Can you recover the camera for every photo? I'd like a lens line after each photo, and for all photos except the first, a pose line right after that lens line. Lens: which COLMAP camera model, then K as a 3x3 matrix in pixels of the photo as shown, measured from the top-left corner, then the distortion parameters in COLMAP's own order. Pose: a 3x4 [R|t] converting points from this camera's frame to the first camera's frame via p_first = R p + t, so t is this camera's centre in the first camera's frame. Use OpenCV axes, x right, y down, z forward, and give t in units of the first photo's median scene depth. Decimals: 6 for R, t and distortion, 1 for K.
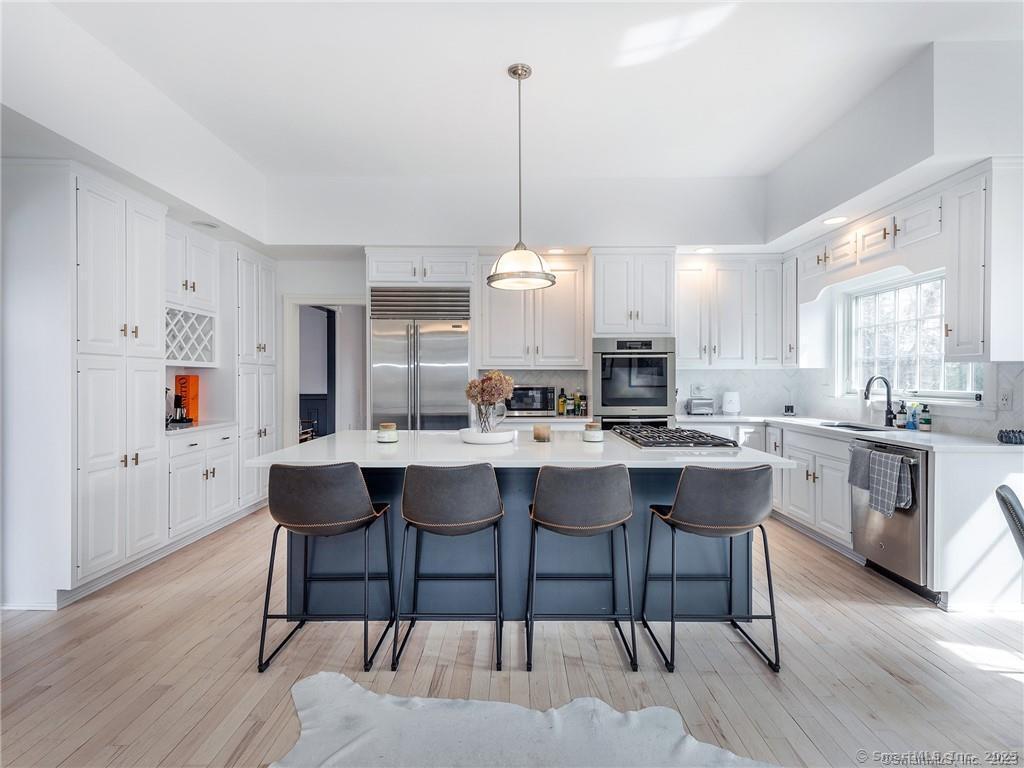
lens RADIAL K [[510.4, 0, 515.4], [0, 510.4, 383.0], [0, 0, 1]] dist [0.012996, -0.005074]
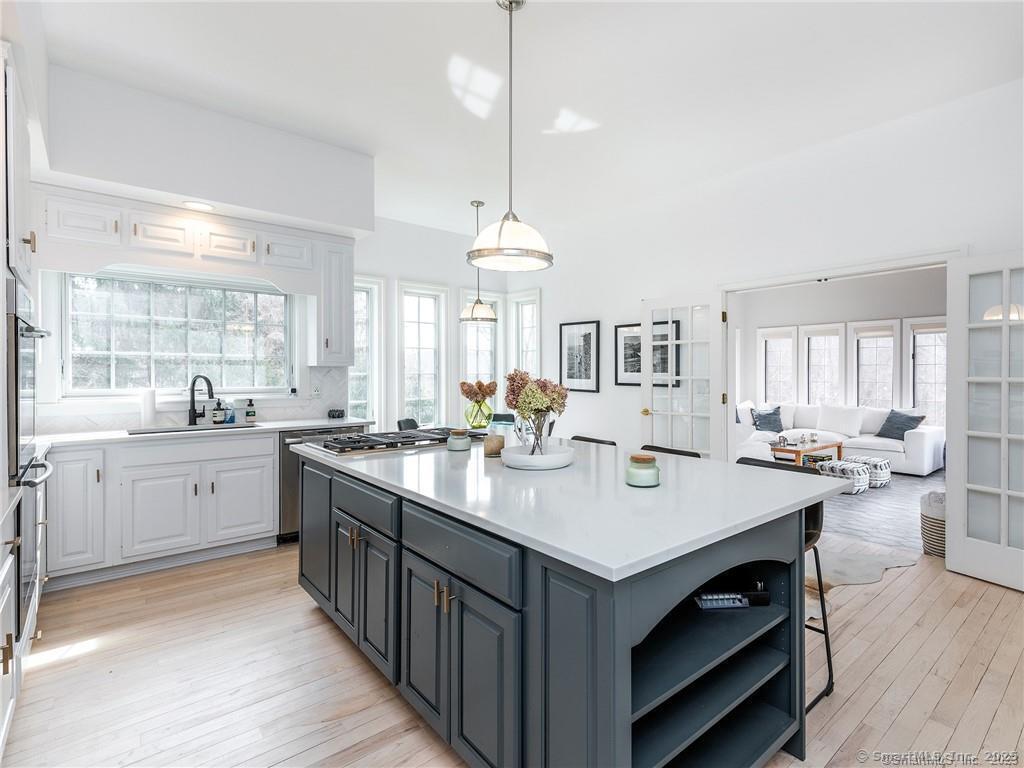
lens RADIAL K [[510.4, 0, 558.2], [0, 510.4, 375.0], [0, 0, 1]] dist [0.012996, -0.005074]
pose [[-0.663666, -0.007117, 0.747995, -0.417516], [0.003957, 0.999907, 0.013025, -0.020337], [-0.748018, 0.011604, -0.663577, 0.963762]]
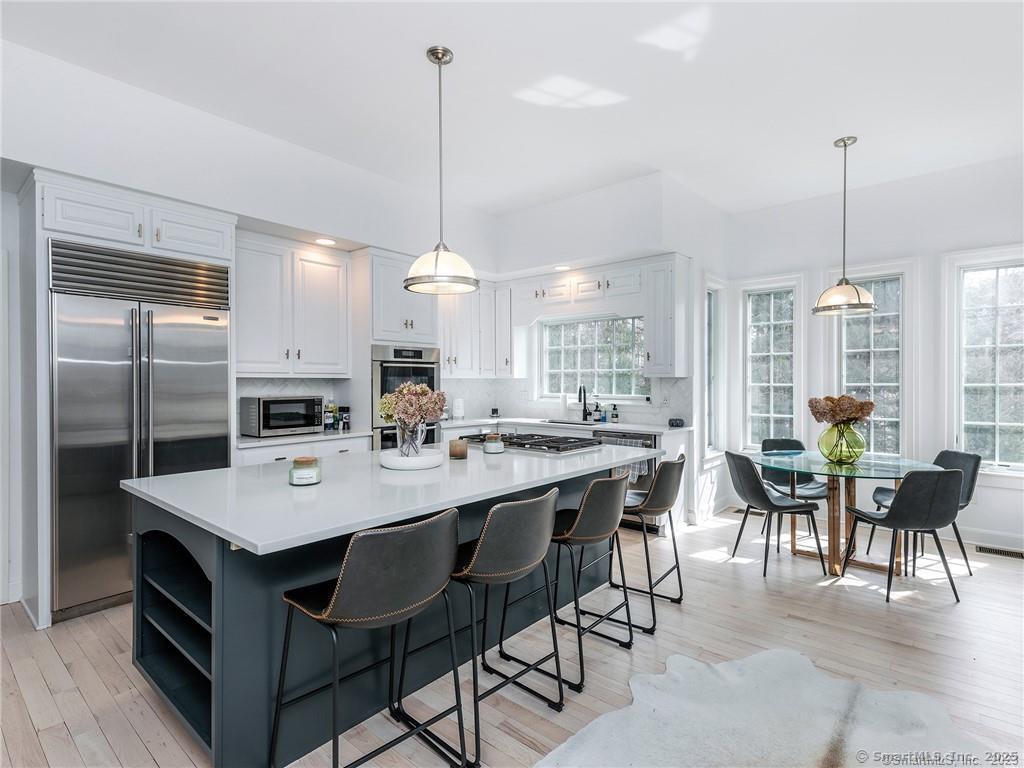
lens RADIAL K [[510.4, 0, 517.4], [0, 510.4, 383.9], [0, 0, 1]] dist [0.012996, -0.005074]
pose [[0.649776, -0.004883, 0.760110, -0.385664], [0.007824, 0.999969, -0.000264, -0.014991], [-0.760086, 0.006119, 0.649794, 0.198831]]
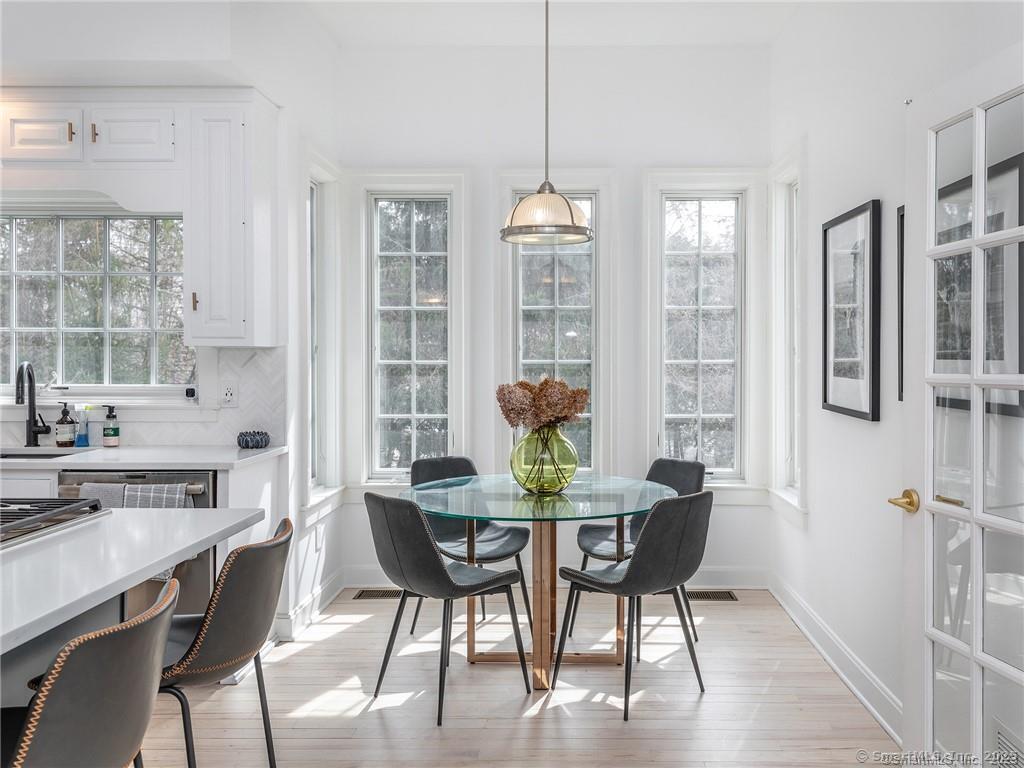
lens RADIAL K [[877.4, 0, 566.7], [0, 877.4, 365.2], [0, 0, 1]] dist [0.026034, -0.016737]
pose [[0.013857, -0.008772, 0.999866, -0.254889], [0.007146, 0.999937, 0.008673, -0.013339], [-0.999878, 0.007025, 0.013919, 0.305687]]
